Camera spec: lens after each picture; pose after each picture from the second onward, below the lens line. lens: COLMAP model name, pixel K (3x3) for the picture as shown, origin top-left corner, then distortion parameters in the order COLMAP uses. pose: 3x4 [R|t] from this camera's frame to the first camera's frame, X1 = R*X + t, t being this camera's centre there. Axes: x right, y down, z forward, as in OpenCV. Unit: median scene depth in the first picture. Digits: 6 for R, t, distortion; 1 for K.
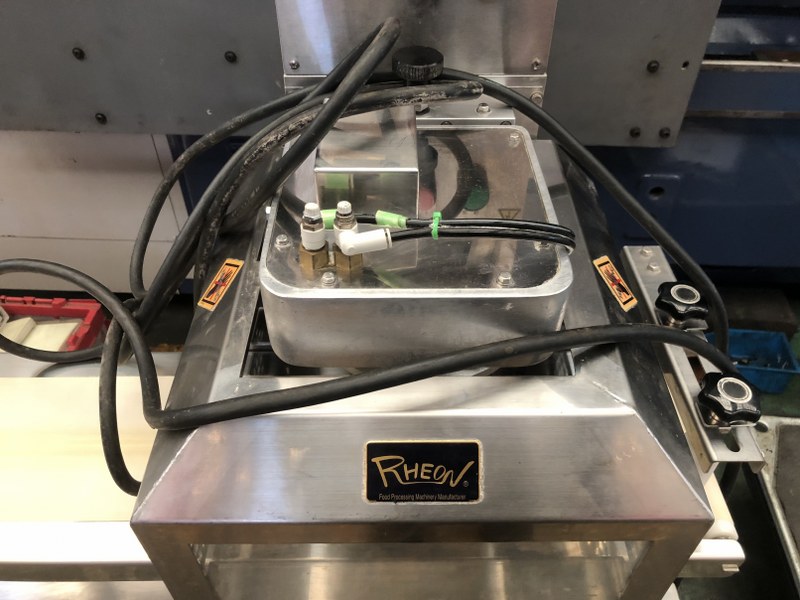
lens RADIAL K [[655.7, 0, 412.3], [0, 655.7, 300.4], [0, 0, 1]] dist [0.006908, 0.004248]
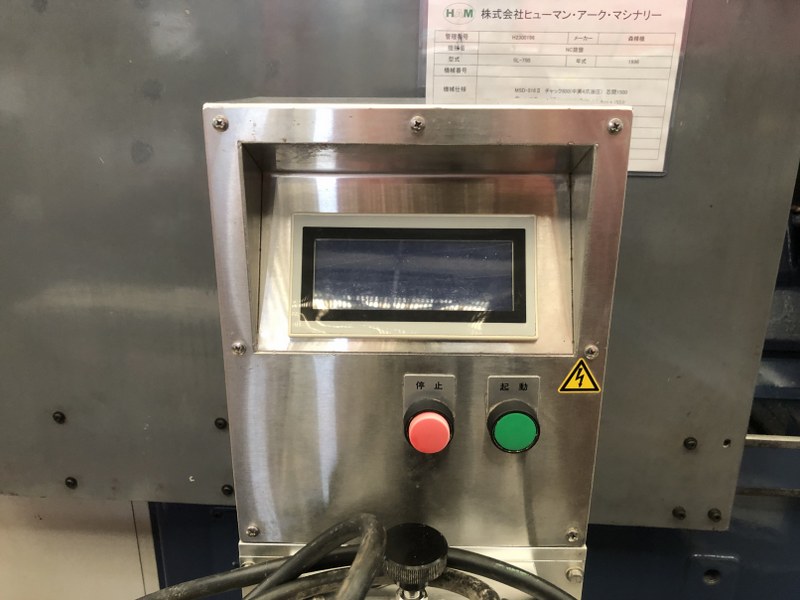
lens RADIAL K [[655.7, 0, 412.3], [0, 655.7, 300.4], [0, 0, 1]] dist [0.006908, 0.004248]
pose [[0.999706, 0.004262, -0.023874, 0.012092], [-0.013828, 0.908902, -0.416781, -0.156631], [0.019923, 0.416989, 0.908693, 0.107028]]
